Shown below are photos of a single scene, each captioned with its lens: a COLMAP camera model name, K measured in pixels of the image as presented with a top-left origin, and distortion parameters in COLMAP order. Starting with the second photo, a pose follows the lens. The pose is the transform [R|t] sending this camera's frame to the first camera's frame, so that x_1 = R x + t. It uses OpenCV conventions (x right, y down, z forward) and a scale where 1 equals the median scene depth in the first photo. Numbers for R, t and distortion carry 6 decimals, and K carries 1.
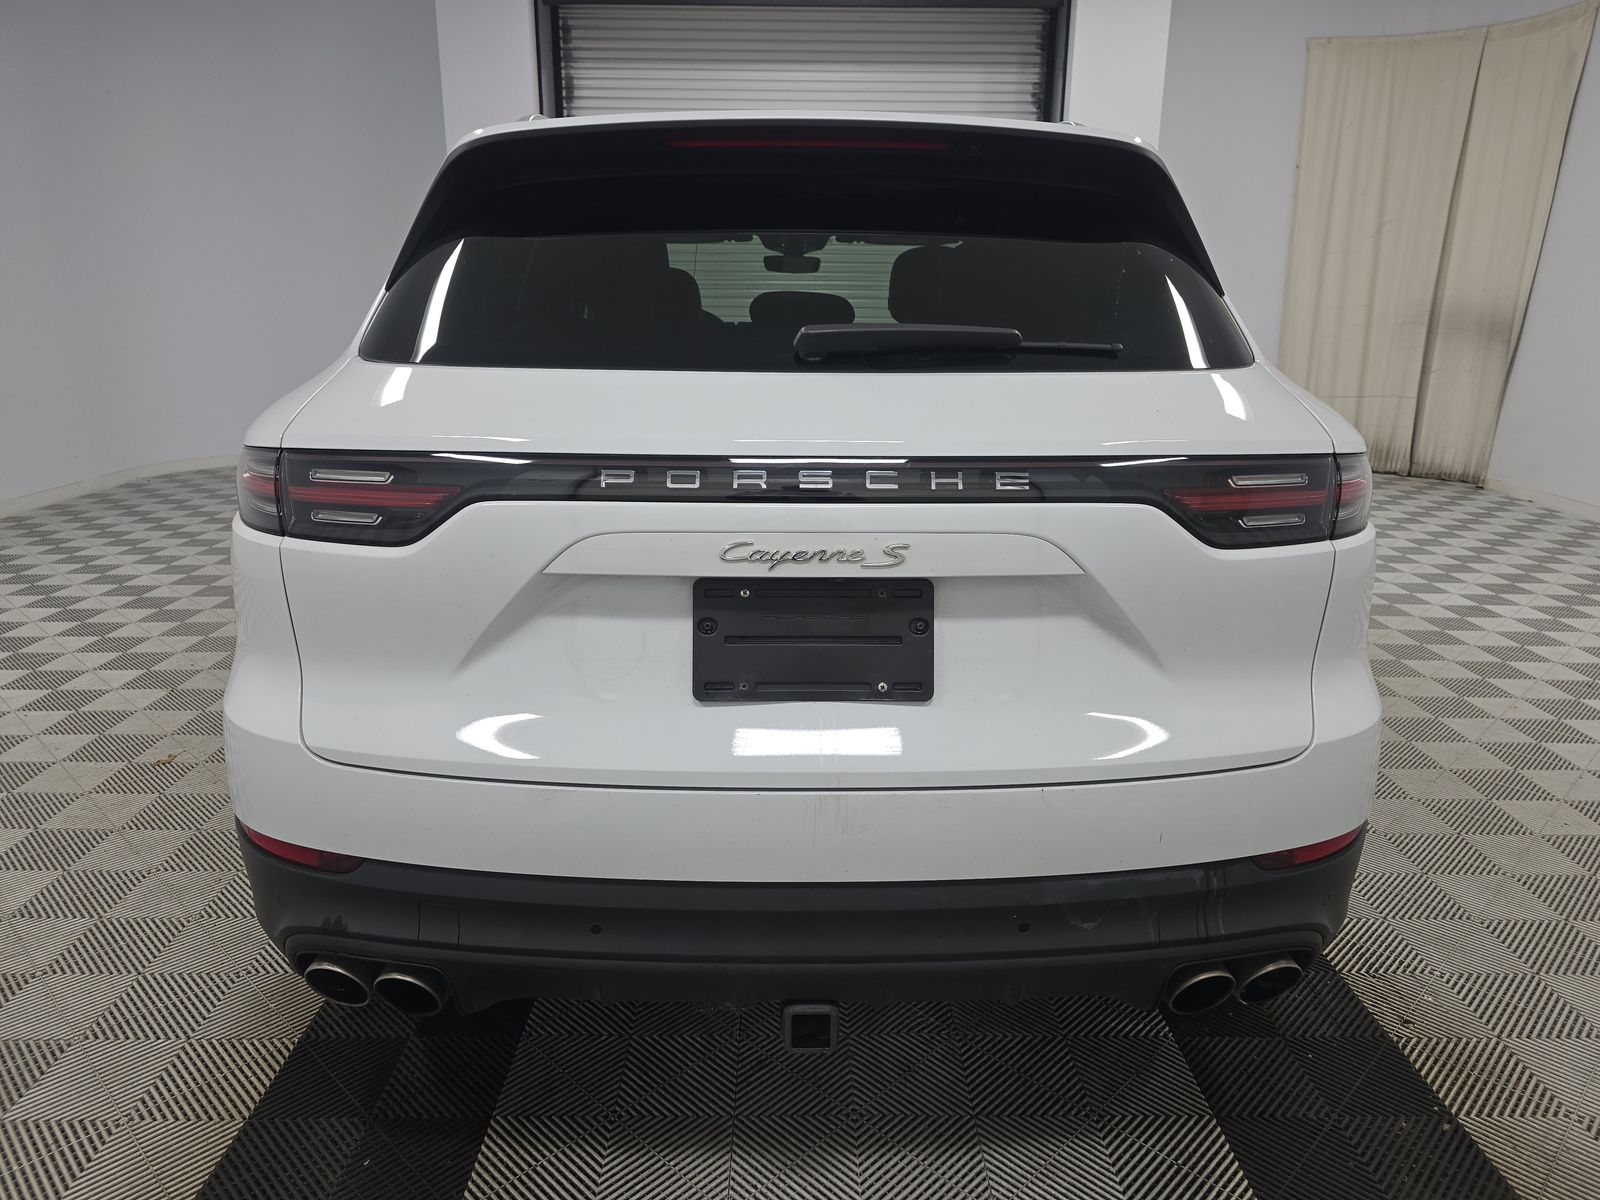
lens RADIAL K [[1072.5, 0, 801.8], [0, 1072.5, 600.7], [0, 0, 1]] dist [0.024251, -0.022861]
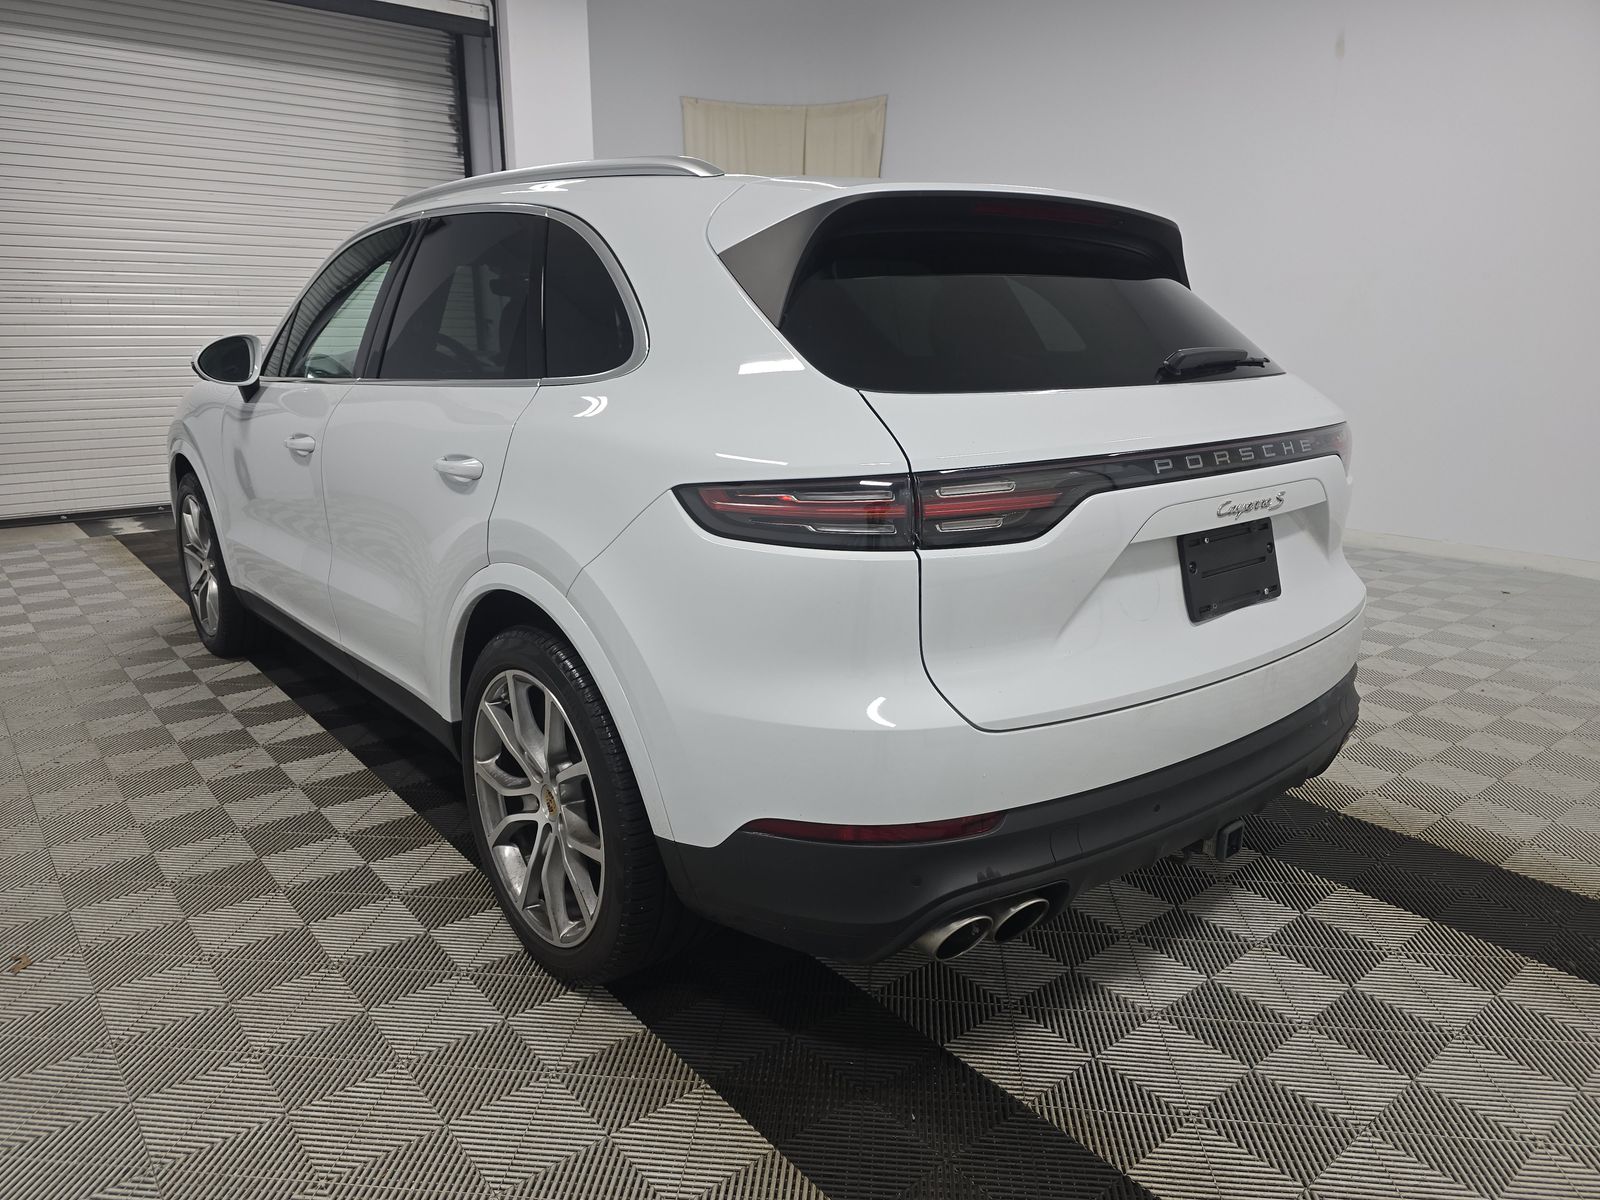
lens RADIAL K [[1072.5, 0, 799.1], [0, 1072.5, 601.4], [0, 0, 1]] dist [0.024251, -0.022861]
pose [[0.781372, -0.156980, 0.603999, -1.264436], [0.165059, 0.985365, 0.042567, -0.072357], [-0.601841, 0.066435, 0.795848, 0.191462]]
